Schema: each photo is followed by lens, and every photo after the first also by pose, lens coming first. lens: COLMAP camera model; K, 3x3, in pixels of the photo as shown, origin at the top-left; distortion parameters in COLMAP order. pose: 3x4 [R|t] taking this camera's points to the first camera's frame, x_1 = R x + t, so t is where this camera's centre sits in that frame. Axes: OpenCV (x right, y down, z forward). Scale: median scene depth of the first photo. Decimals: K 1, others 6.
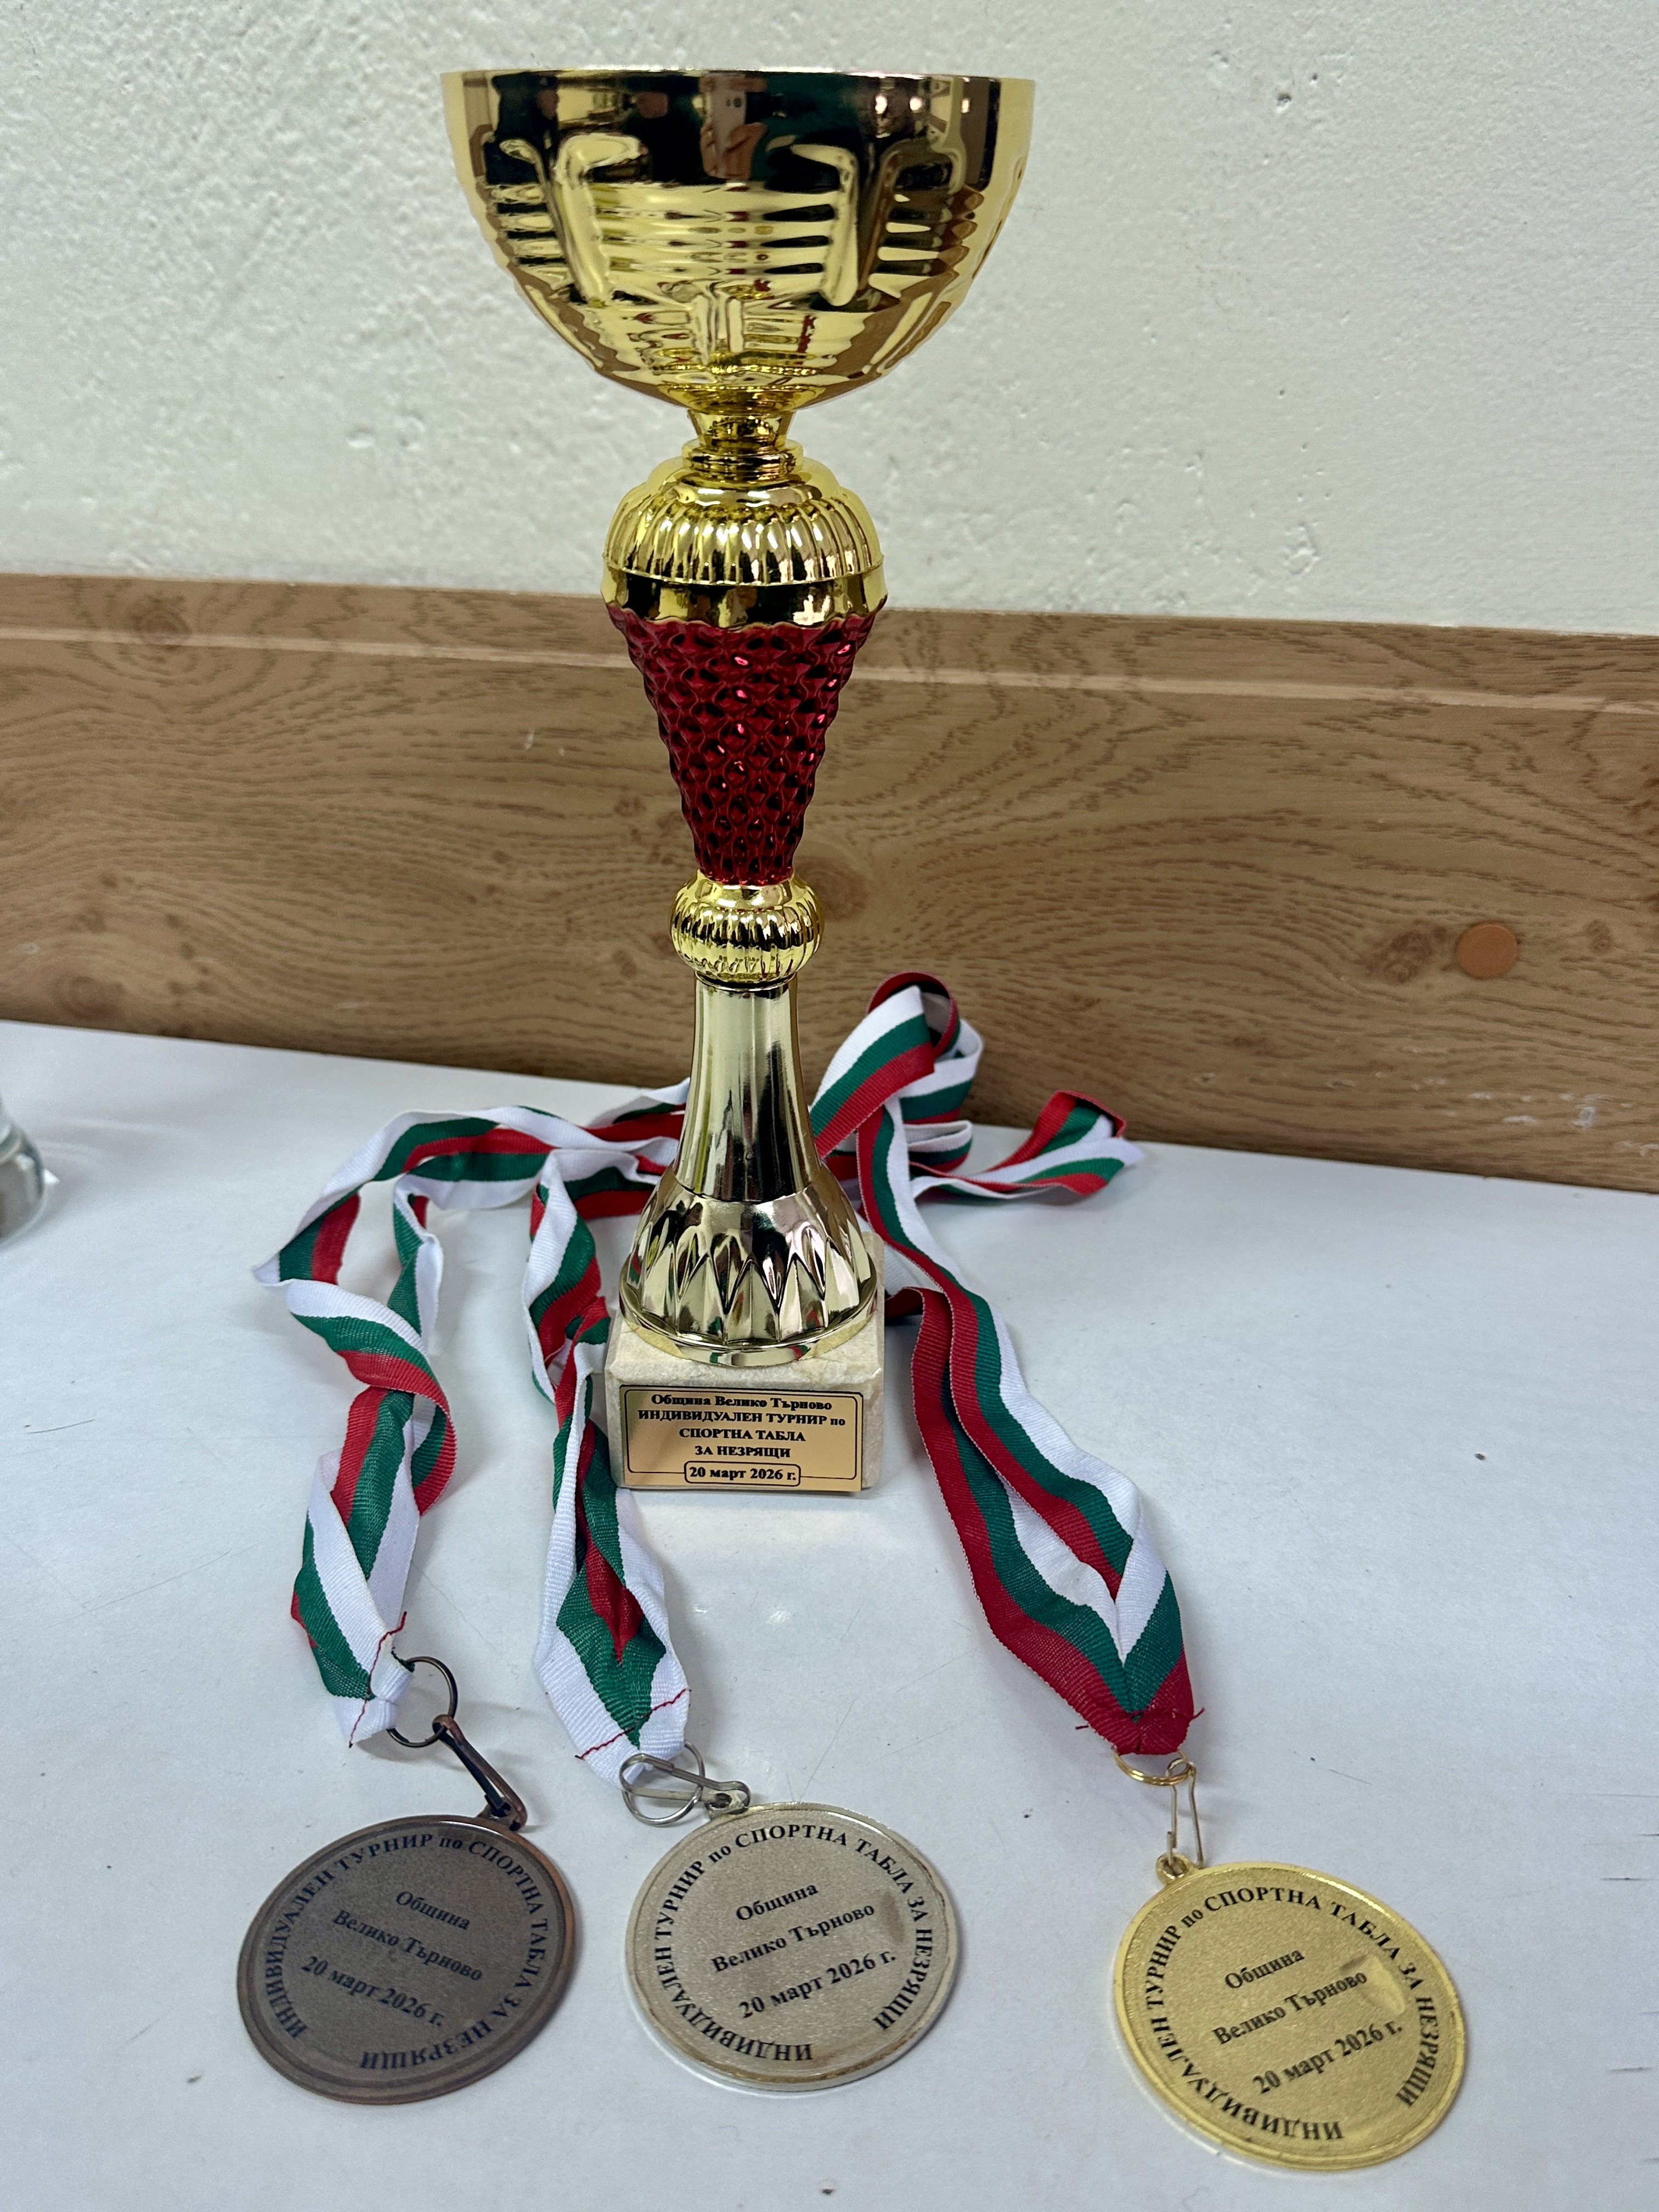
lens RADIAL K [[1873.5, 0, 813.1], [0, 1873.5, 1106.1], [0, 0, 1]] dist [0.006142, -0.003086]
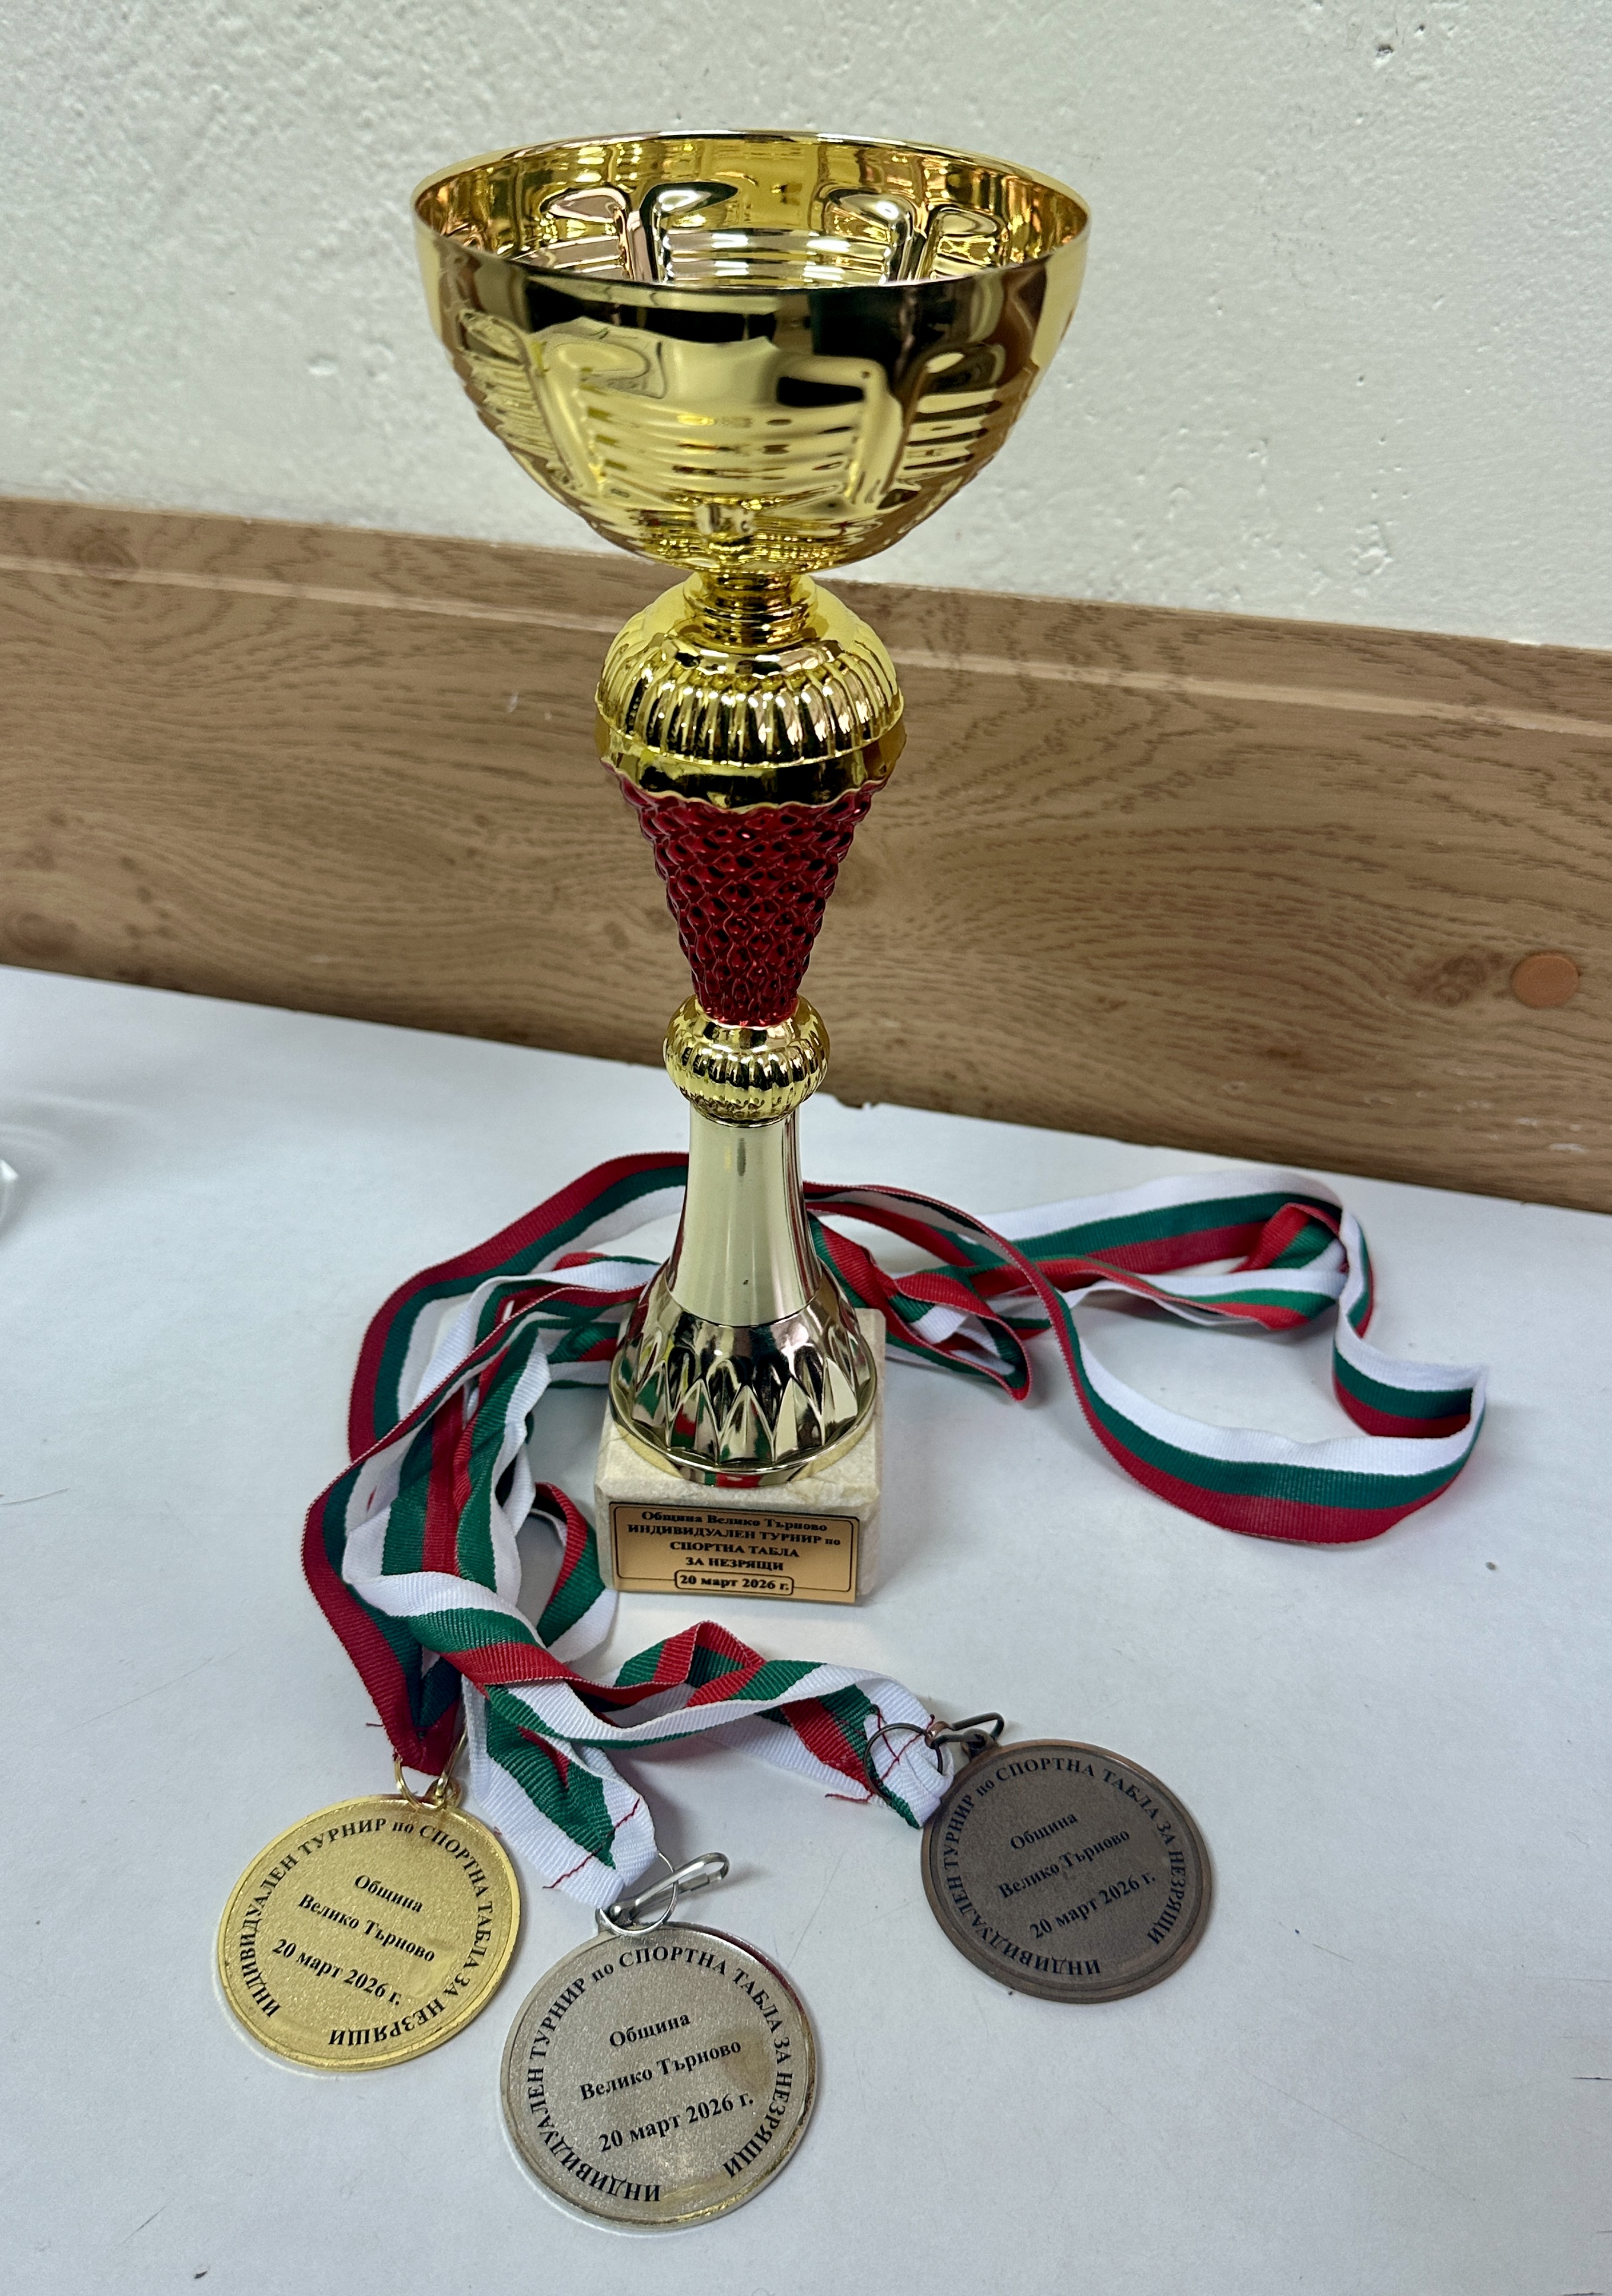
lens RADIAL K [[2007.7, 0, 806.0], [0, 2007.7, 1148.0], [0, 0, 1]] dist [-0.002724, 0.007217]
pose [[0.999770, 0.021169, -0.003309, -0.001221], [-0.020348, 0.986441, 0.162851, -0.152915], [0.006711, -0.162746, 0.986645, 0.003891]]
